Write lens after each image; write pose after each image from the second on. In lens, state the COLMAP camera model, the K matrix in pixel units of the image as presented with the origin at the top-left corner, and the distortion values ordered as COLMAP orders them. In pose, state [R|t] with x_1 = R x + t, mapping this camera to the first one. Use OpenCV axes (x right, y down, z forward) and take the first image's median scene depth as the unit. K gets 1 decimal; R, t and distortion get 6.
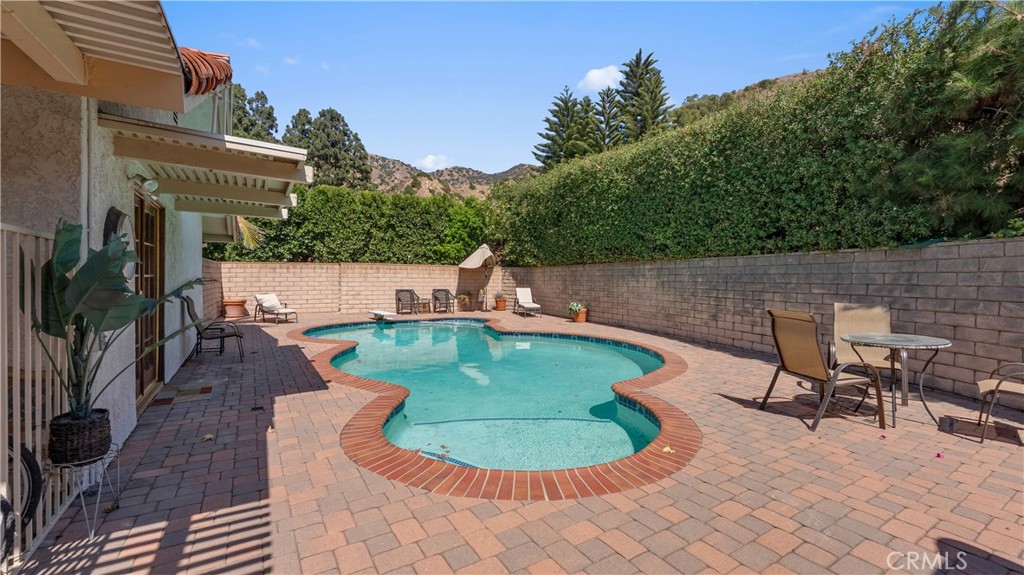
lens RADIAL K [[431.4, 0, 512.0], [0, 431.4, 287.5], [0, 0, 1]] dist [0.000128, 0.000010]
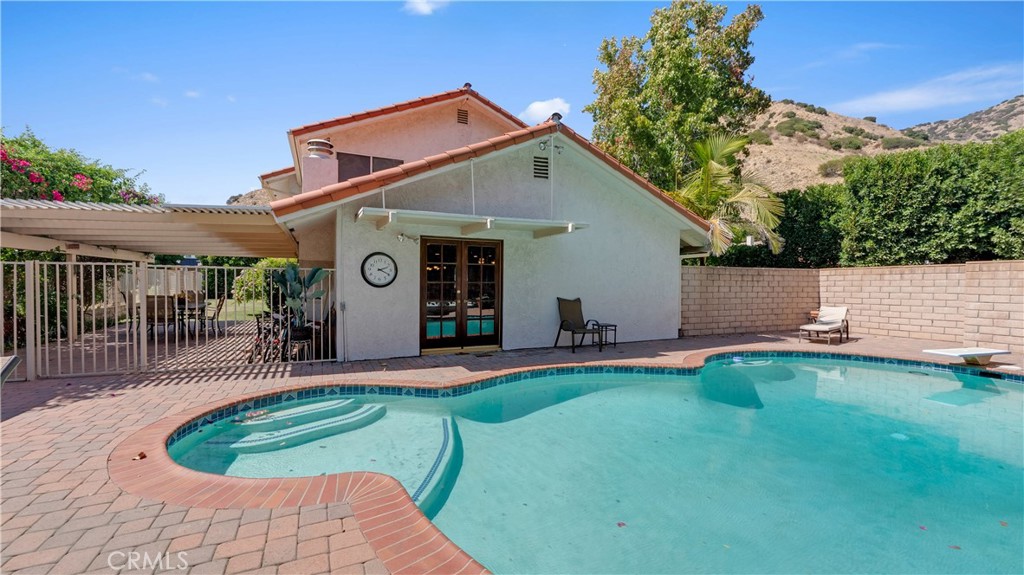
lens RADIAL K [[431.4, 0, 512.0], [0, 431.4, 287.5], [0, 0, 1]] dist [0.000128, 0.000010]
pose [[-0.158011, 0.000890, -0.987437, 0.277697], [-0.029391, 0.999552, 0.005605, -0.006569], [0.987000, 0.029908, -0.157914, 0.462693]]
